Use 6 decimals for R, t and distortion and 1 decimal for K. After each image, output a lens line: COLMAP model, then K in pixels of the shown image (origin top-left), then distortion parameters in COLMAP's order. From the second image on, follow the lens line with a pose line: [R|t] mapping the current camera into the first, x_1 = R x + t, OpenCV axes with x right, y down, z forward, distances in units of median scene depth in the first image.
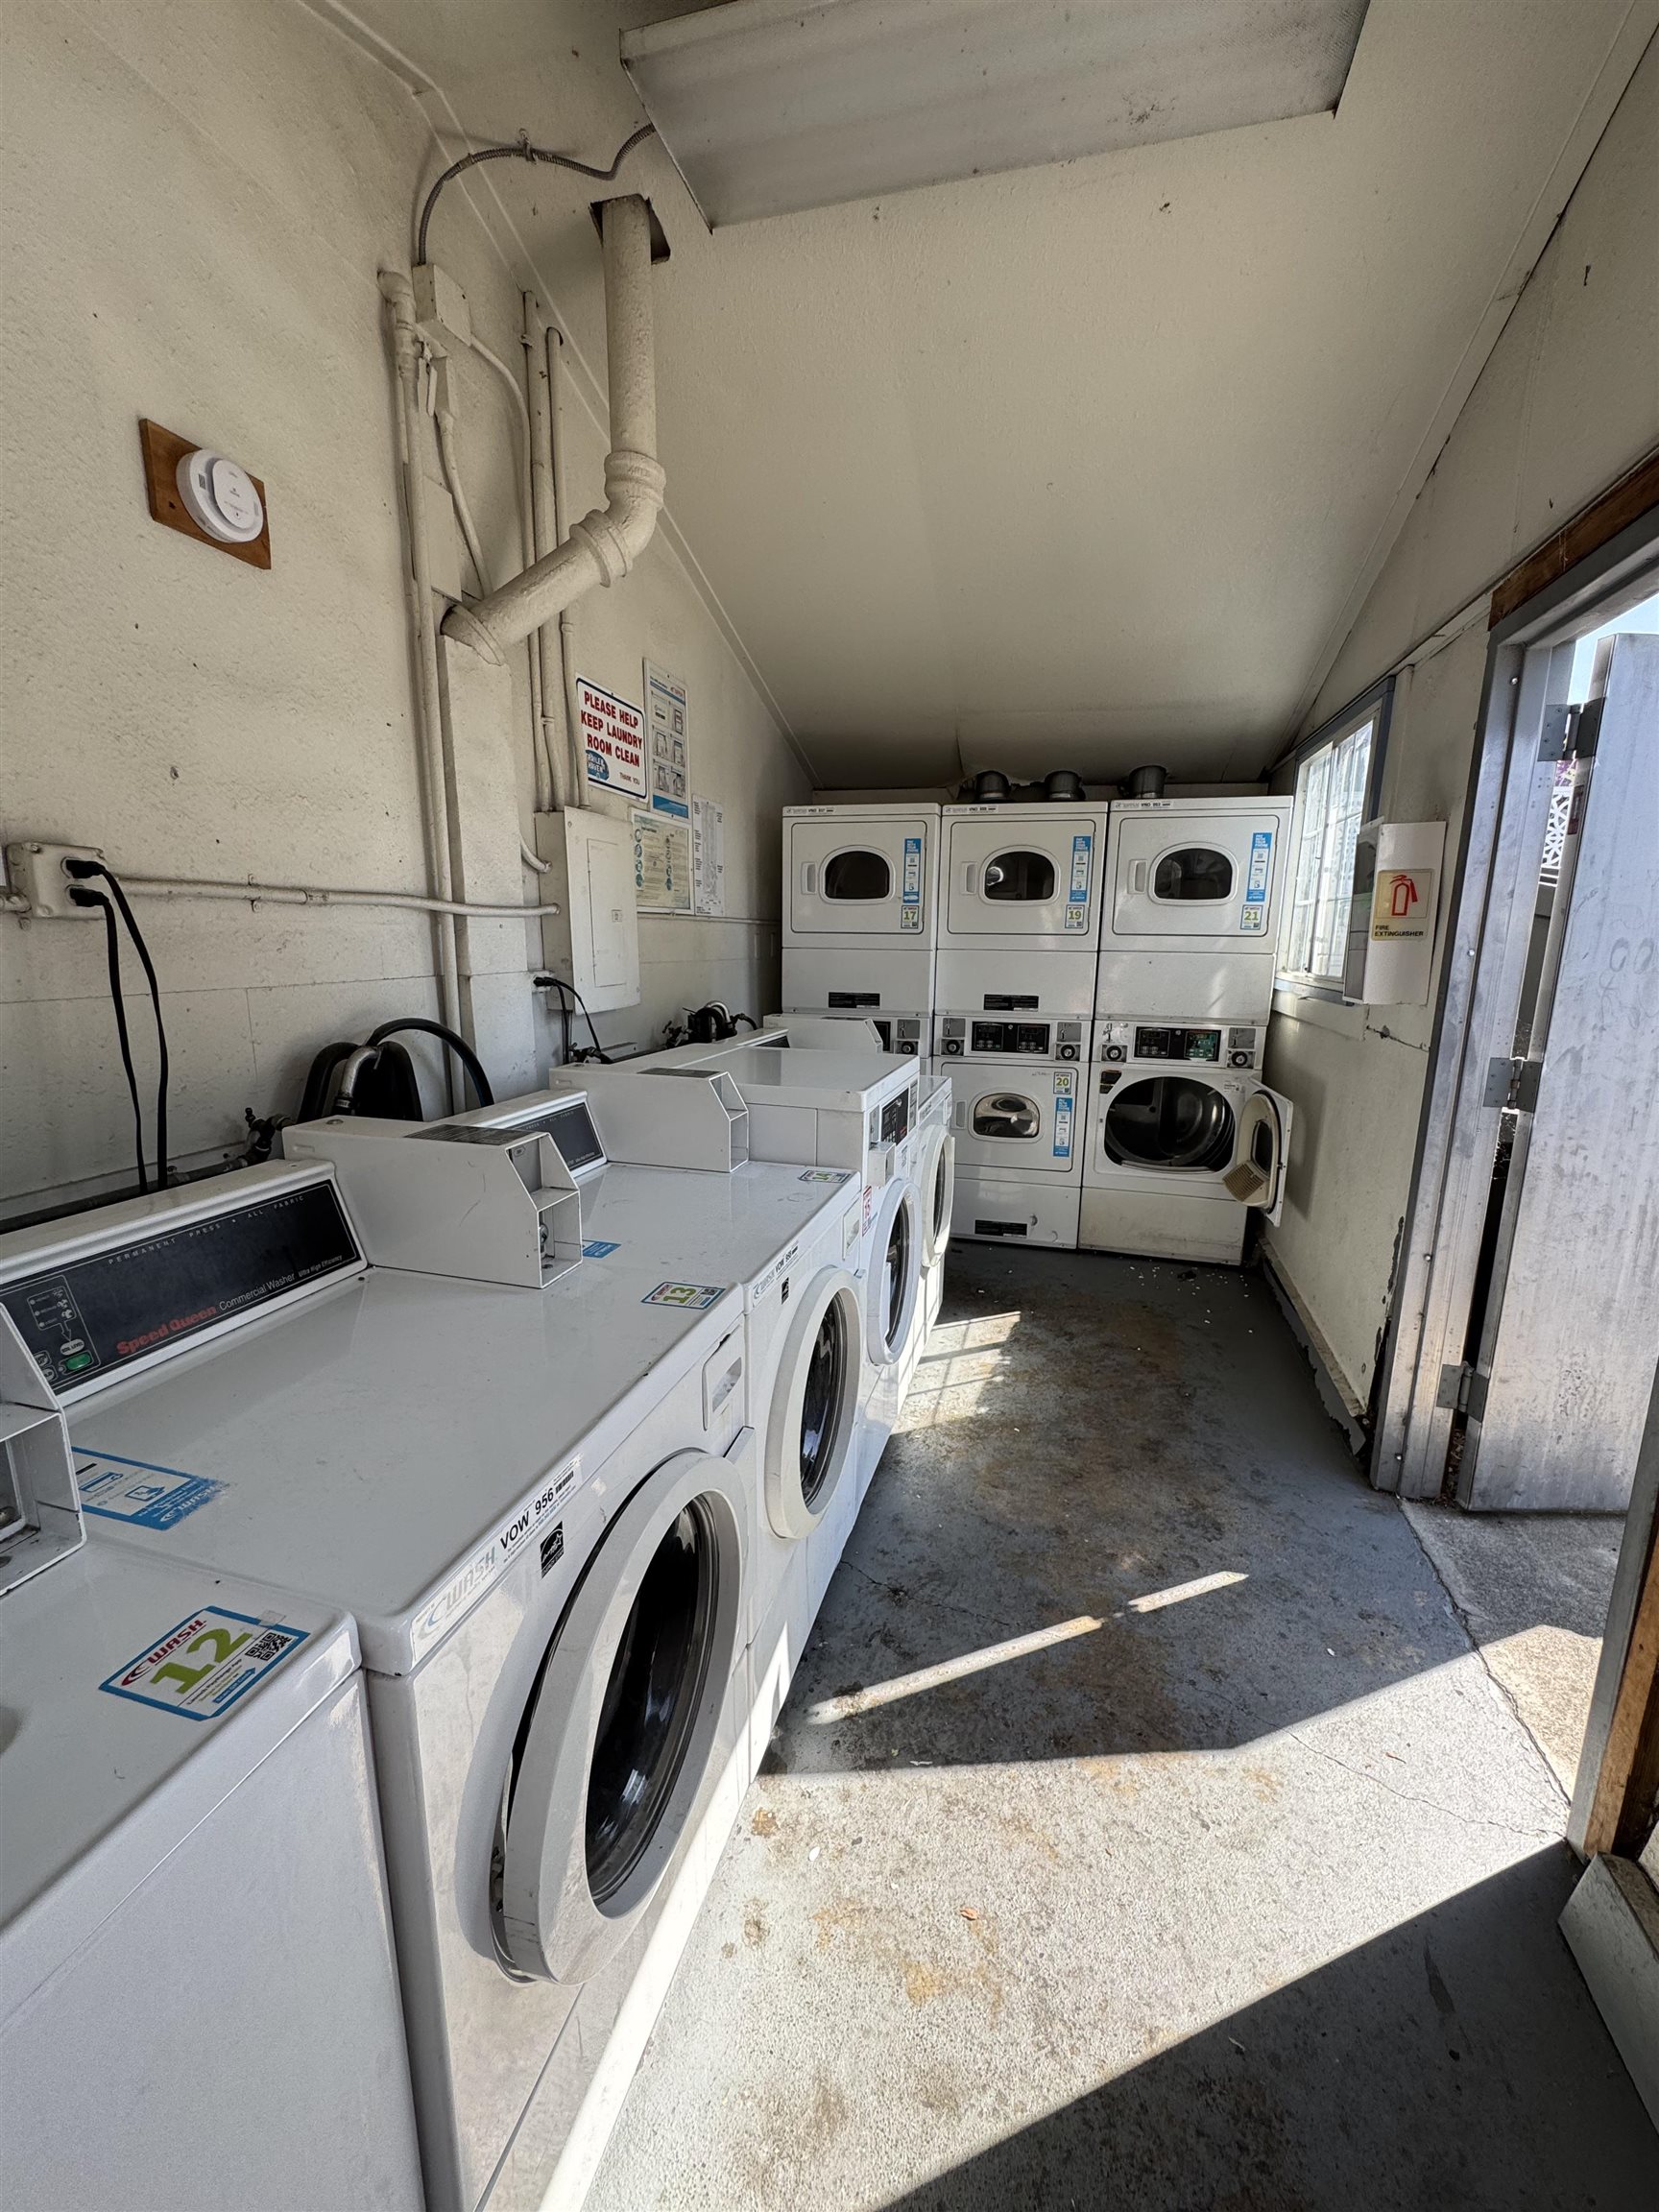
lens RADIAL K [[880.9, 0, 831.6], [0, 880.9, 1106.3], [0, 0, 1]] dist [-0.000883, -0.000284]
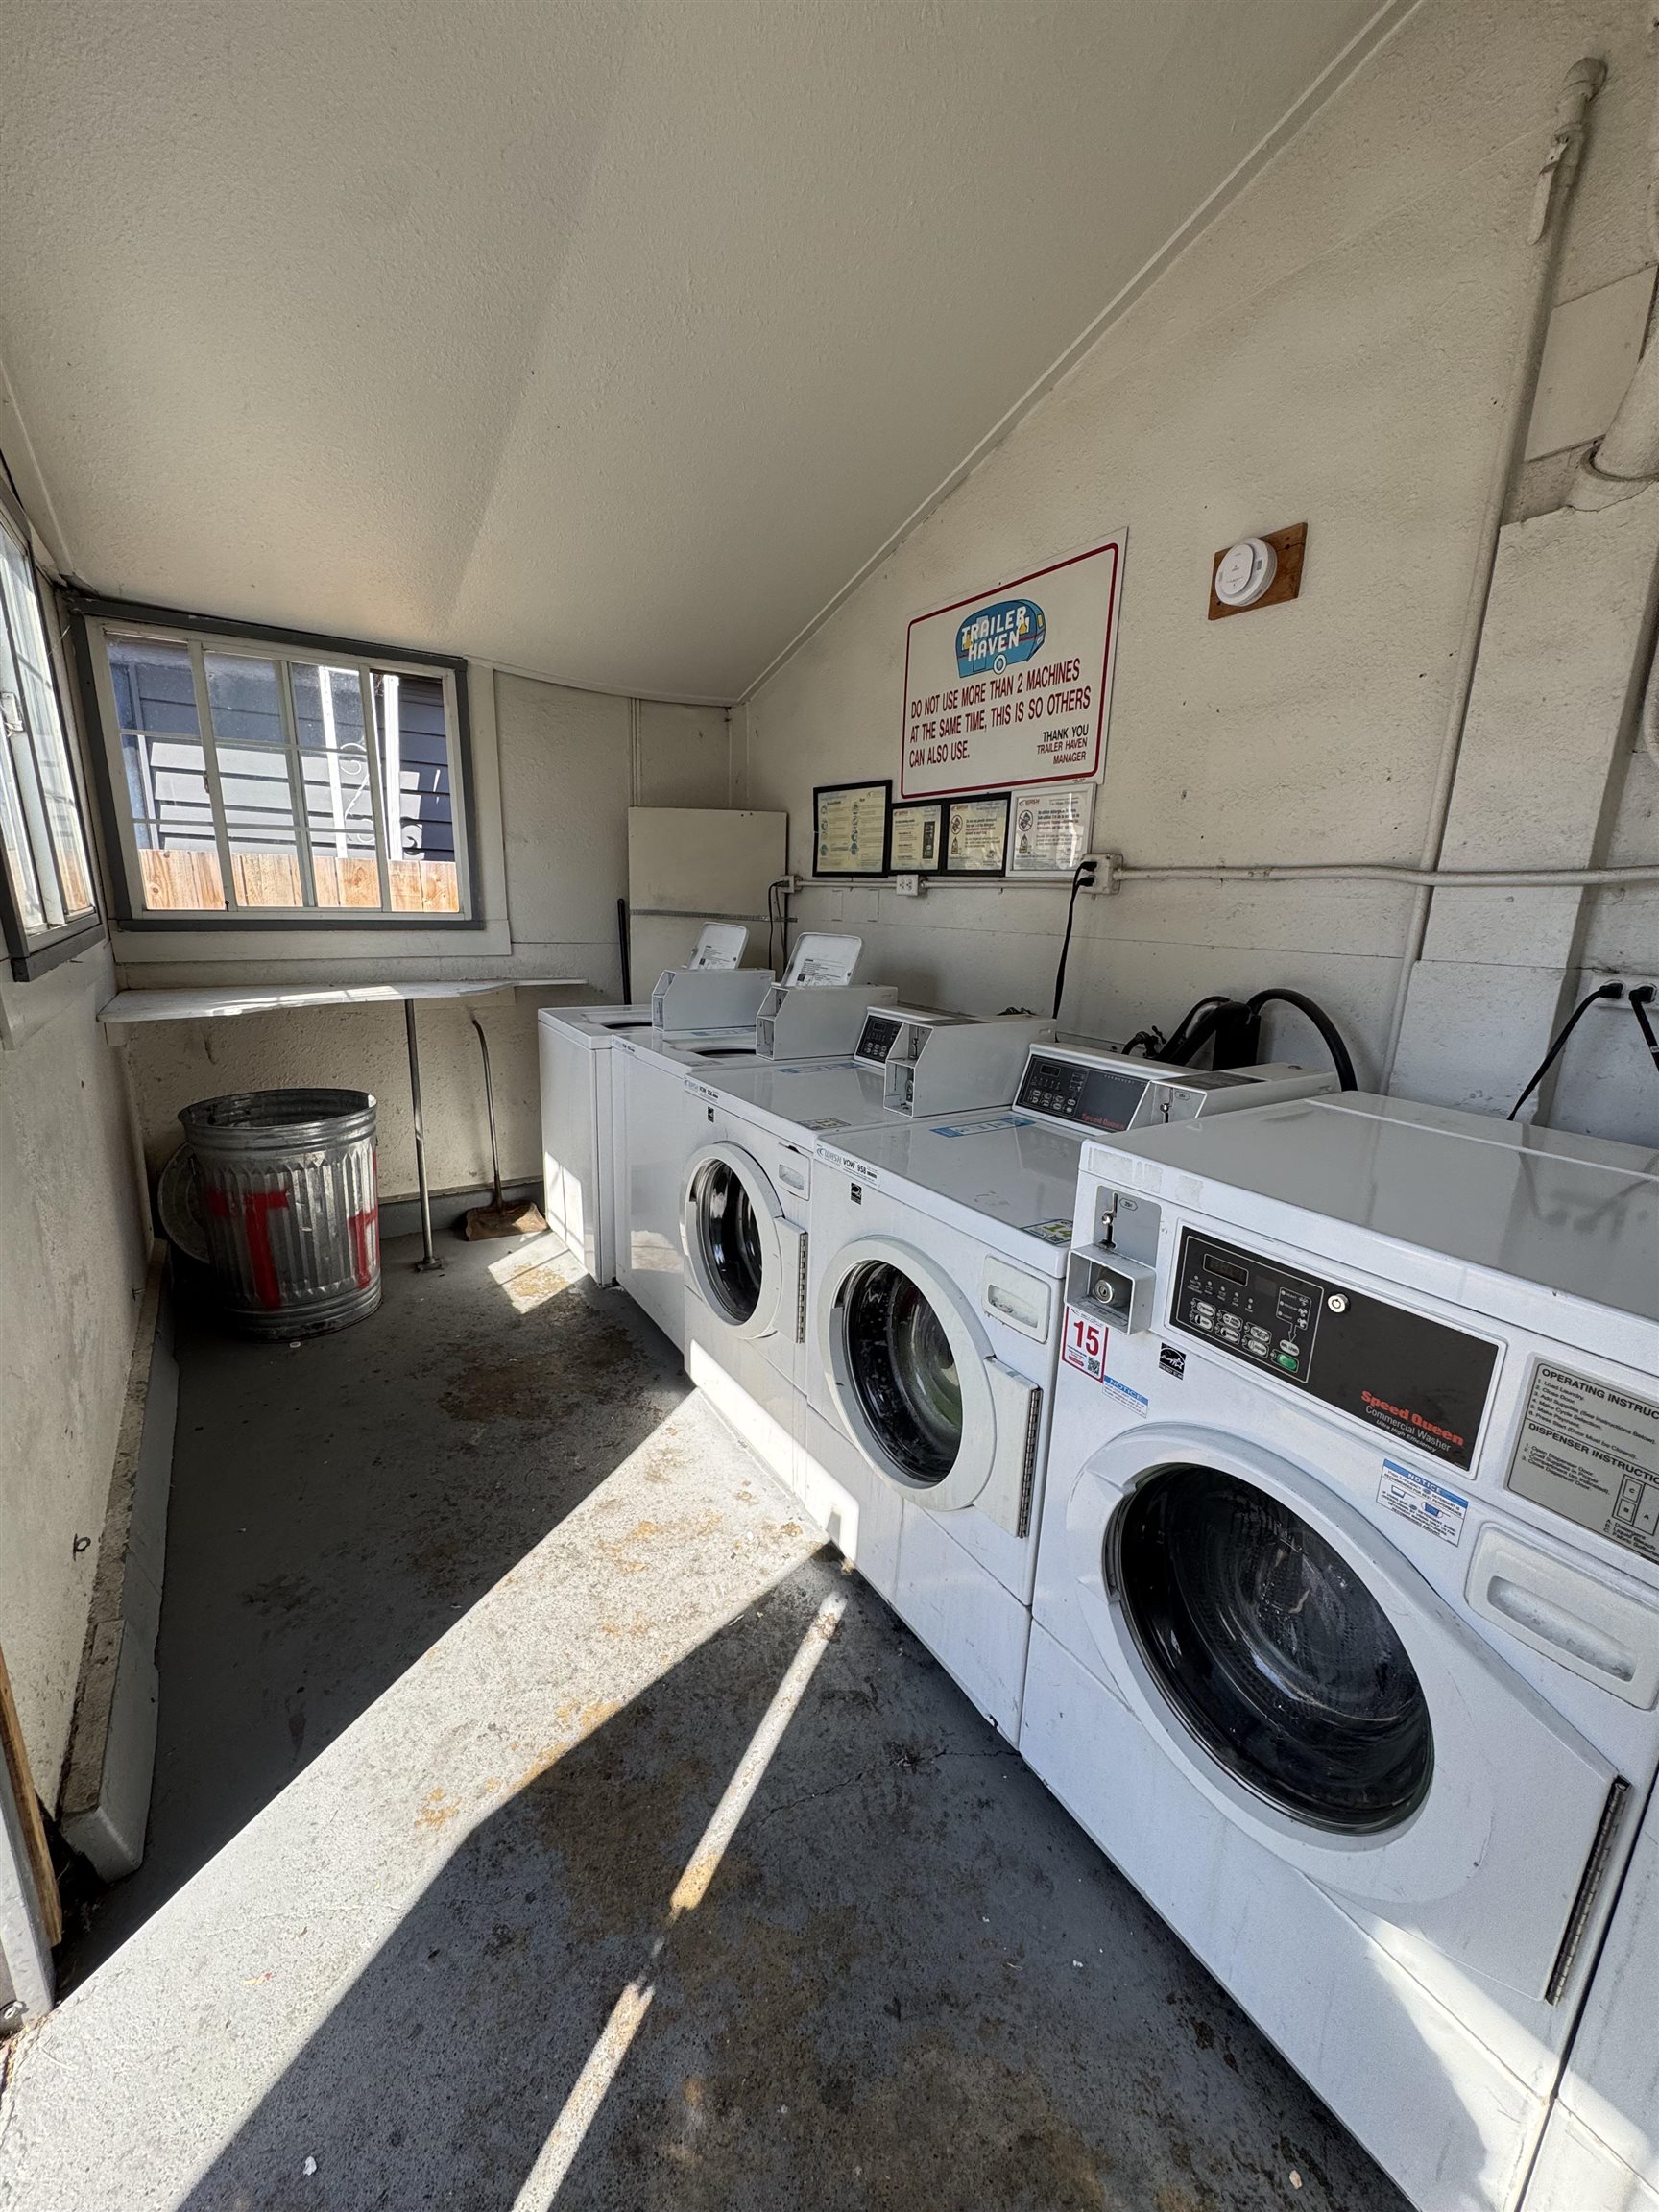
lens RADIAL K [[880.9, 0, 833.9], [0, 880.9, 1113.5], [0, 0, 1]] dist [-0.000883, -0.000284]
pose [[-0.660263, 0.145486, -0.736809, 0.738046], [-0.184093, 0.919778, 0.346582, -0.262129], [0.728123, 0.364476, -0.580512, 1.472463]]
